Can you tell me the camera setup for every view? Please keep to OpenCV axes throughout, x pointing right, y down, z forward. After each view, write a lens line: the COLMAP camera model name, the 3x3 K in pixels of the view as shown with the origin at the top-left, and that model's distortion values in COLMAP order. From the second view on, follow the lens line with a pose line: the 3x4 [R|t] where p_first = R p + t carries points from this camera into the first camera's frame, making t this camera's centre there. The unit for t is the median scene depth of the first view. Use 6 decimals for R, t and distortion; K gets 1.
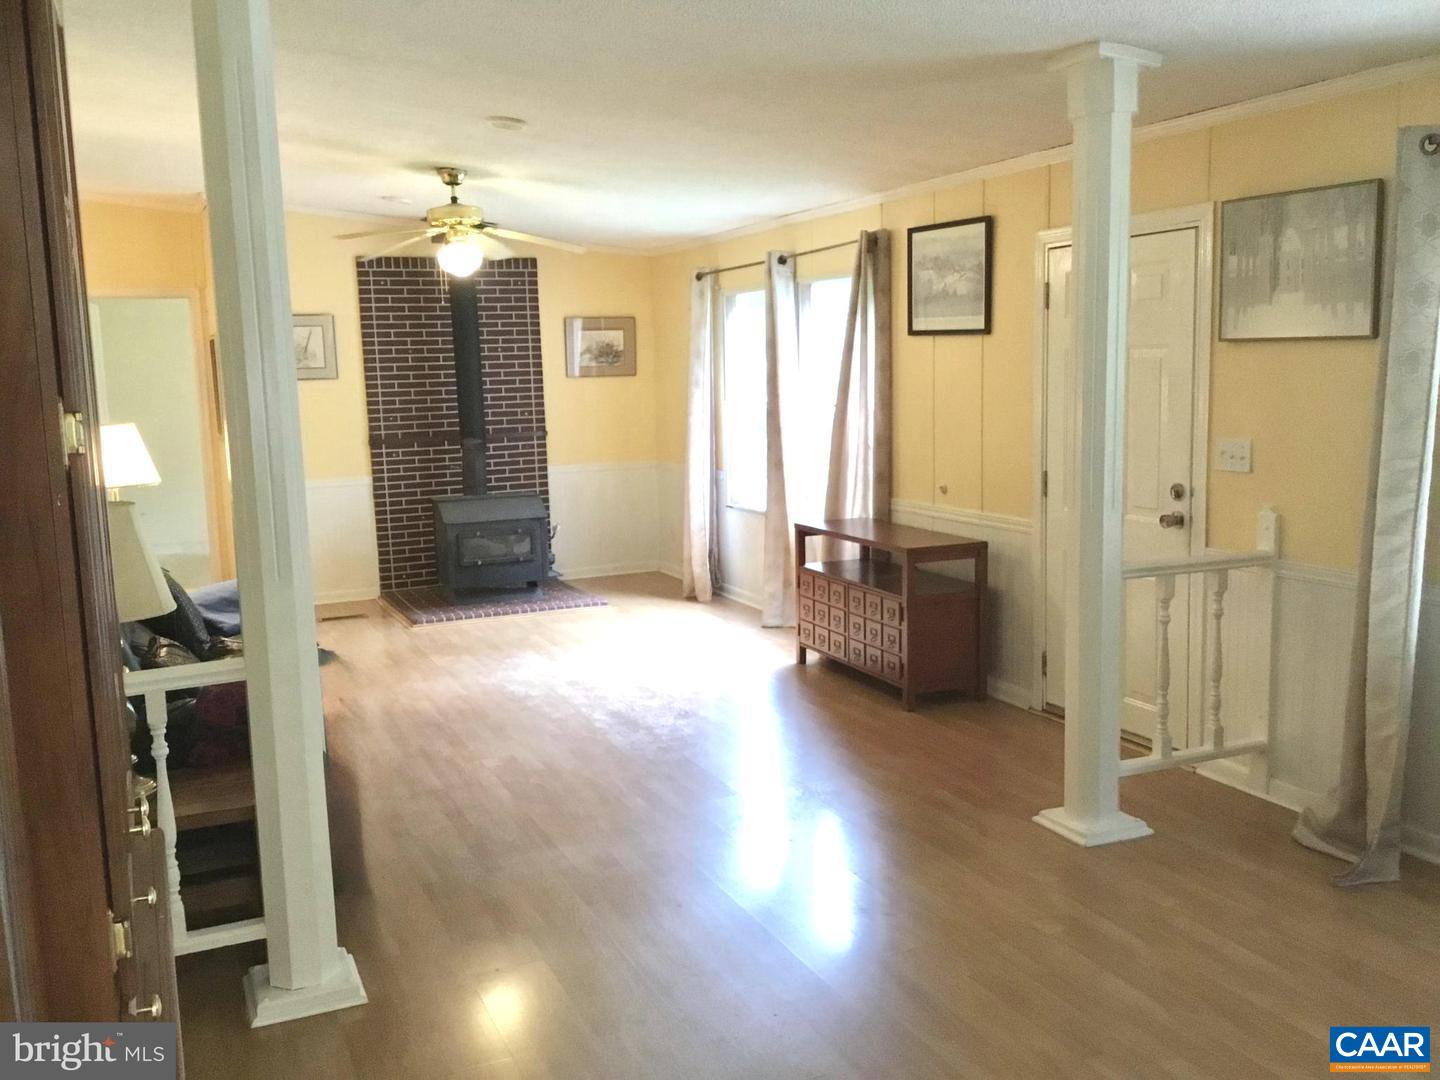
lens RADIAL K [[1305.8, 0, 722.9], [0, 1305.8, 541.2], [0, 0, 1]] dist [0.116030, -0.220936]
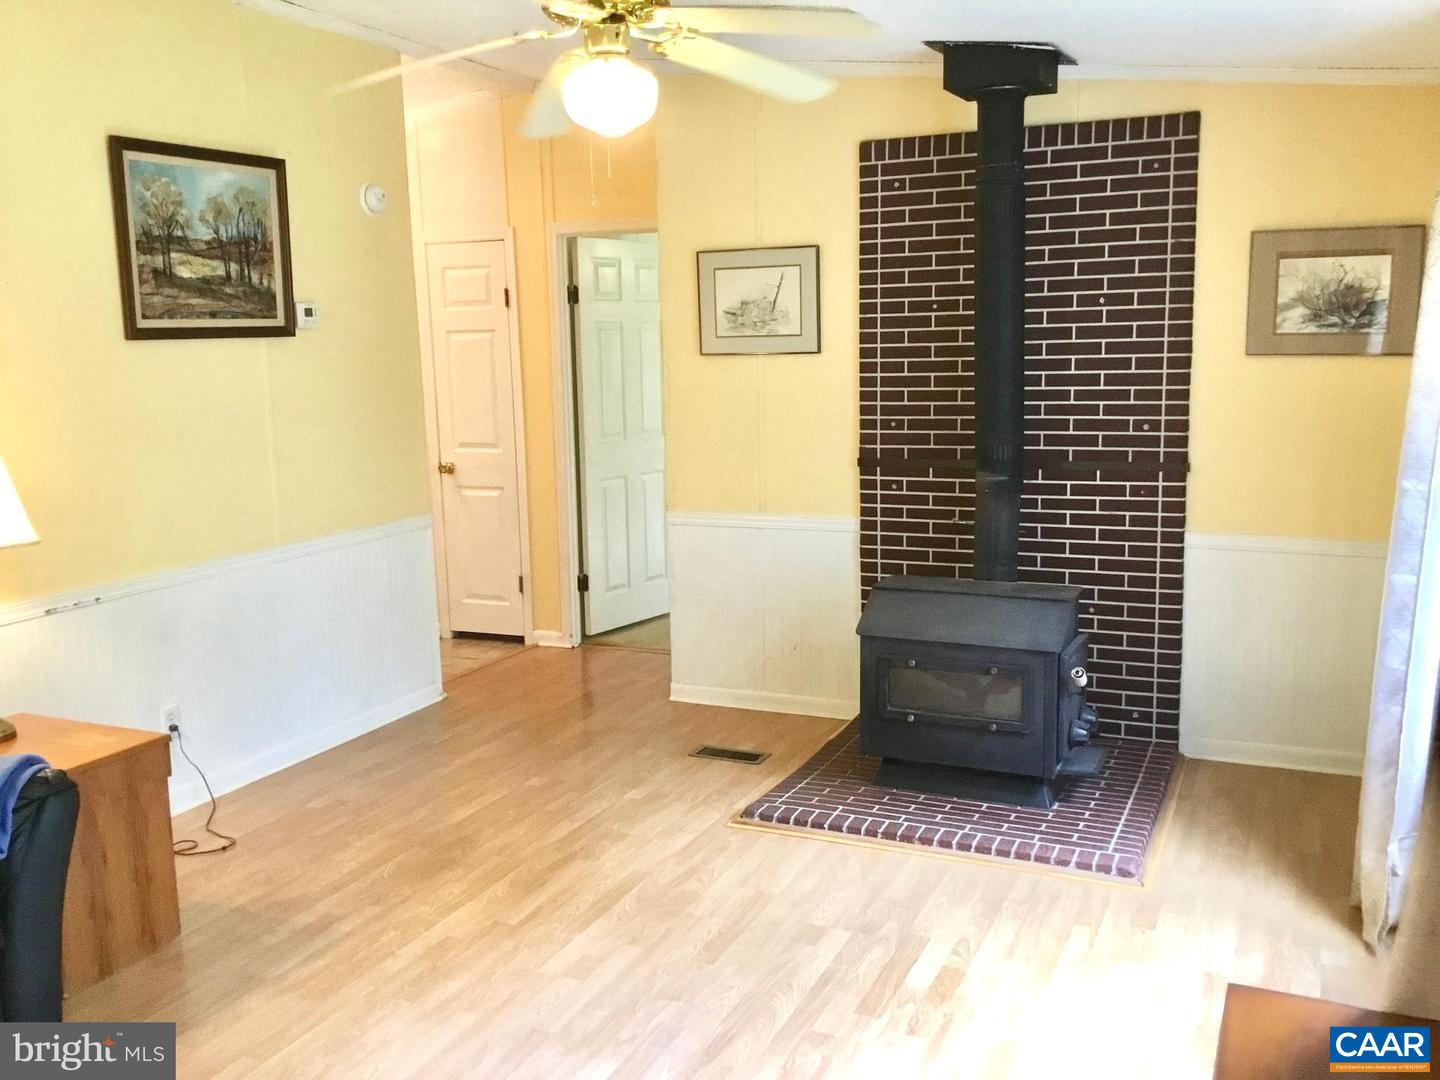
lens RADIAL K [[1305.8, 0, 722.9], [0, 1305.8, 541.2], [0, 0, 1]] dist [0.116030, -0.220936]
pose [[0.666834, 0.131517, -0.733509, 0.126165], [-0.104393, 0.991084, 0.082796, -0.081649], [0.737858, 0.021362, 0.674618, 0.555918]]
